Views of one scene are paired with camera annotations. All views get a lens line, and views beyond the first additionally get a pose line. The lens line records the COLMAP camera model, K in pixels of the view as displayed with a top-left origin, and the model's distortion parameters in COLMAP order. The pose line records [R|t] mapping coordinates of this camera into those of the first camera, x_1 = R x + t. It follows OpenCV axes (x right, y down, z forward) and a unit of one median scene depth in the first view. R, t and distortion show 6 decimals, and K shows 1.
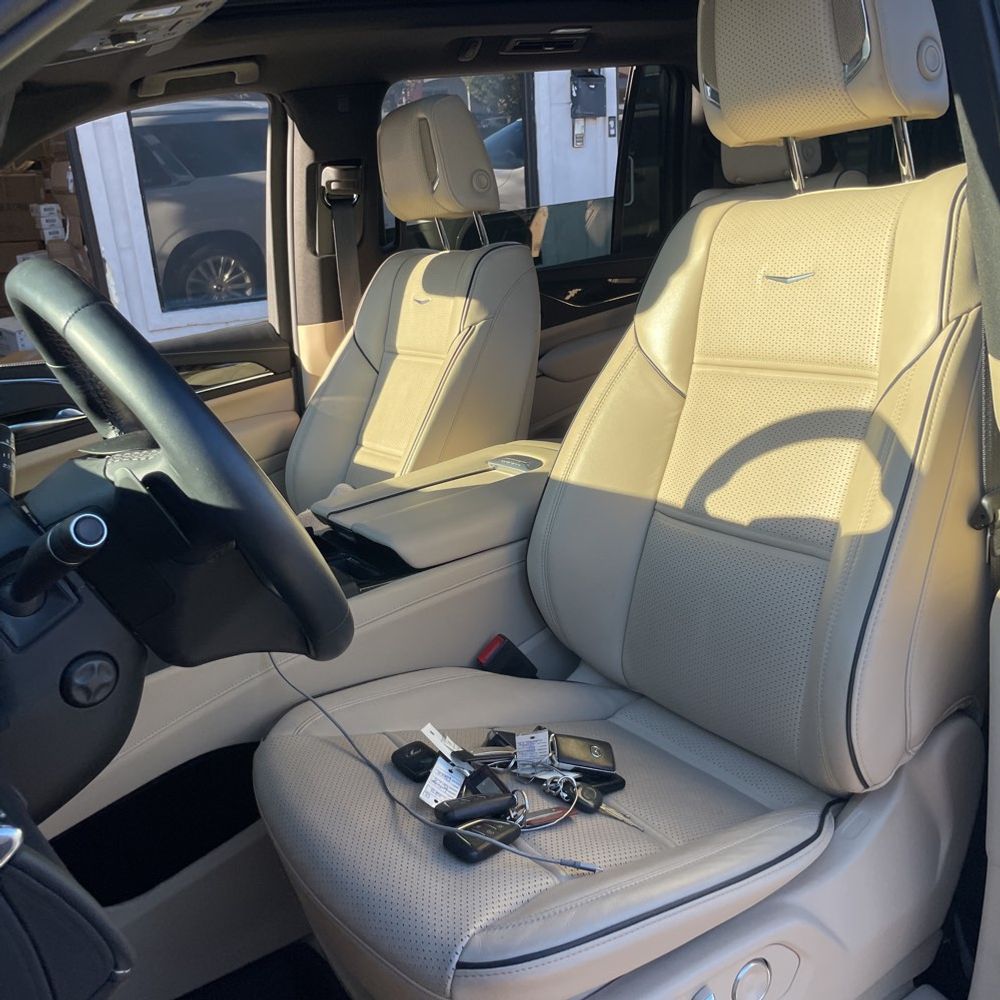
lens RADIAL K [[999.9, 0, 500.3], [0, 999.9, 505.9], [0, 0, 1]] dist [0.081102, -0.114564]
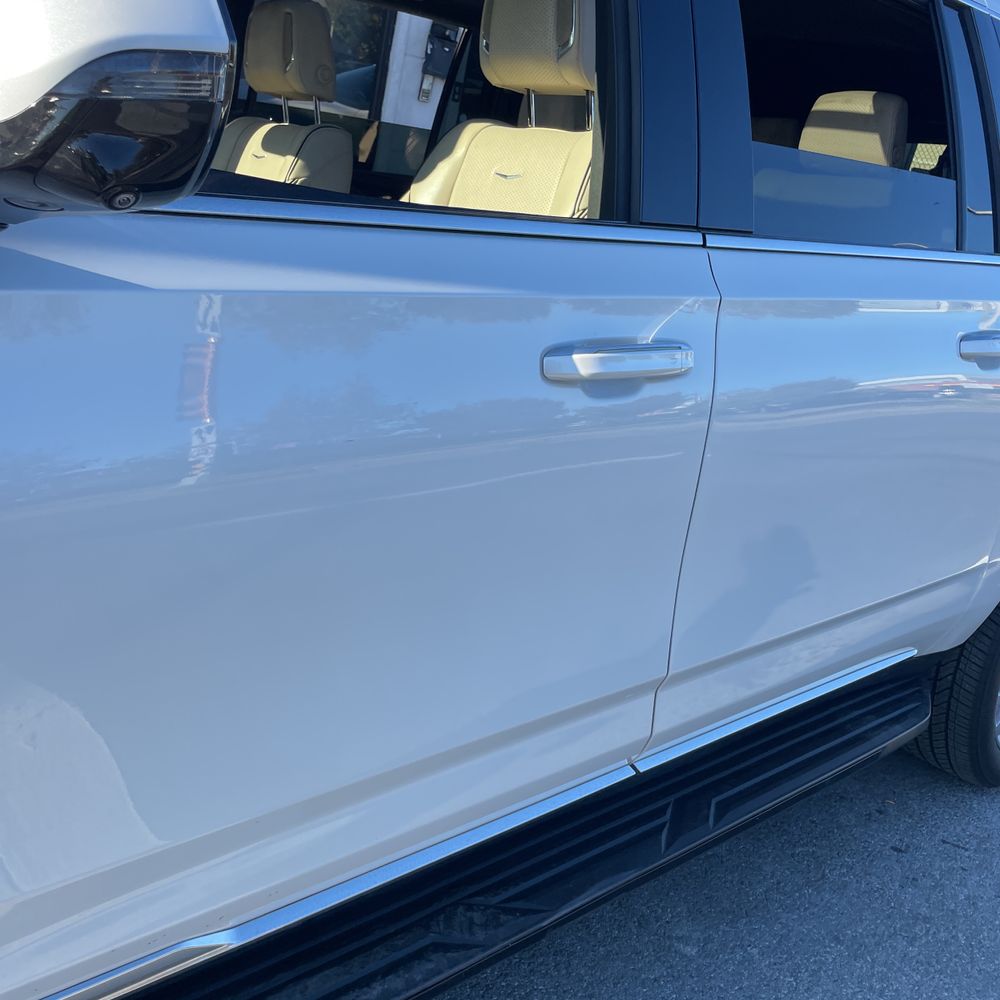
lens RADIAL K [[1025.5, 0, 486.7], [0, 1025.5, 503.5], [0, 0, 1]] dist [0.080754, -0.100315]
pose [[0.958865, 0.200126, 0.201313, 0.020629], [-0.203668, 0.979035, -0.003182, 0.162323], [-0.197730, -0.037950, 0.979522, -0.331106]]
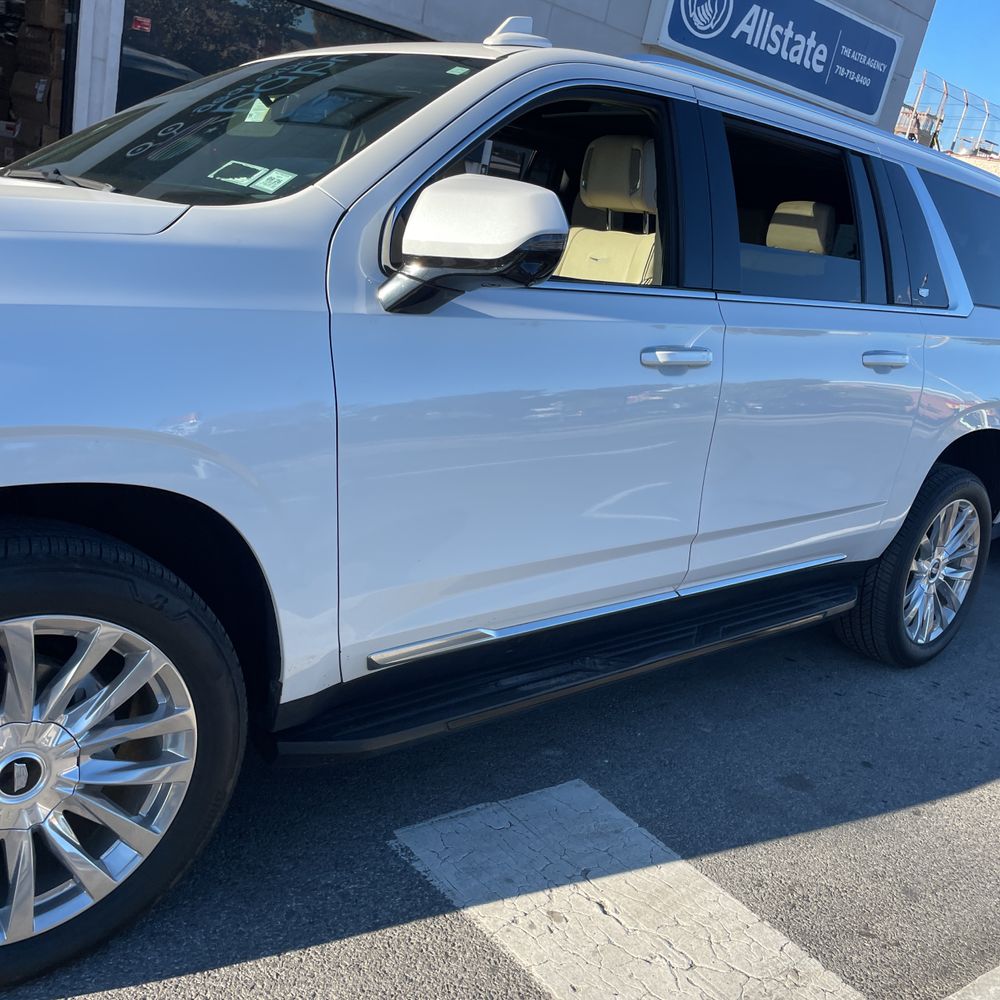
lens RADIAL K [[979.7, 0, 501.6], [0, 979.7, 514.1], [0, 0, 1]] dist [0.086540, -0.117319]
pose [[0.955709, 0.200725, 0.215243, -0.225500], [-0.196629, 0.979641, -0.040504, 0.344595], [-0.218991, -0.003613, 0.975720, -0.872926]]
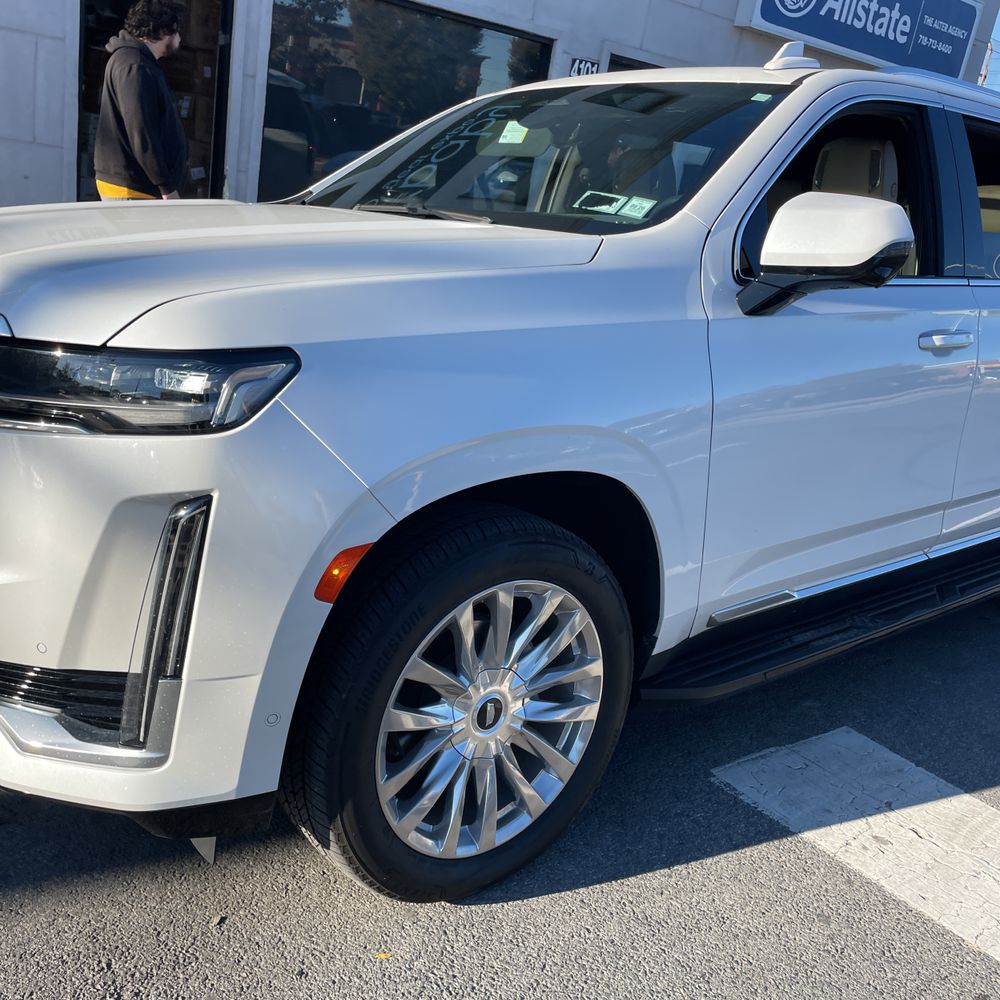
lens RADIAL K [[975.6, 0, 500.0], [0, 975.6, 500.0], [0, 0, 1]] dist [0.089077, -0.111245]
pose [[0.970992, 0.168463, 0.169691, -0.588932], [-0.166503, 0.985703, -0.025818, 0.415367], [-0.171614, -0.003186, 0.985159, -0.959422]]
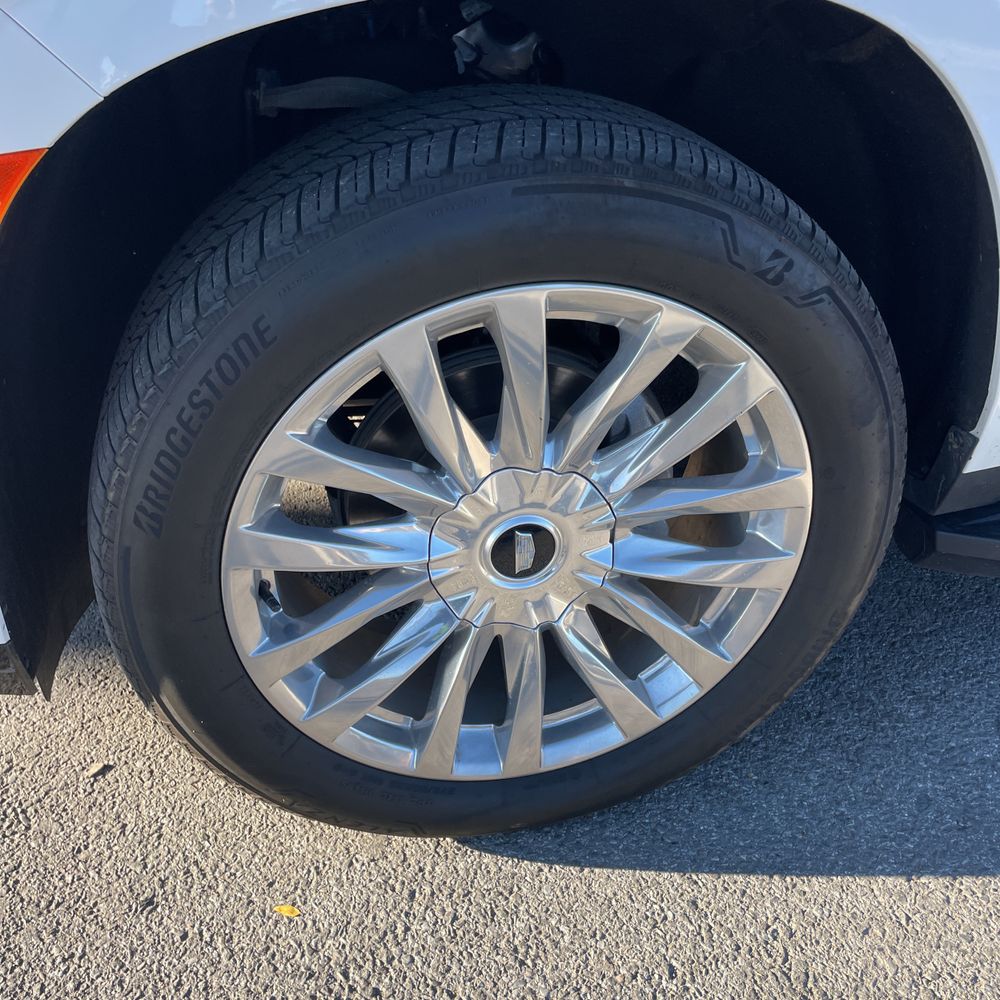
lens RADIAL K [[999.9, 0, 500.3], [0, 999.9, 505.9], [0, 0, 1]] dist [0.081102, -0.114564]
pose [[0.935077, 0.289001, -0.205205, -0.302367], [-0.198995, 0.907144, 0.370798, 0.399922], [0.293311, -0.305890, 0.905759, -0.420948]]
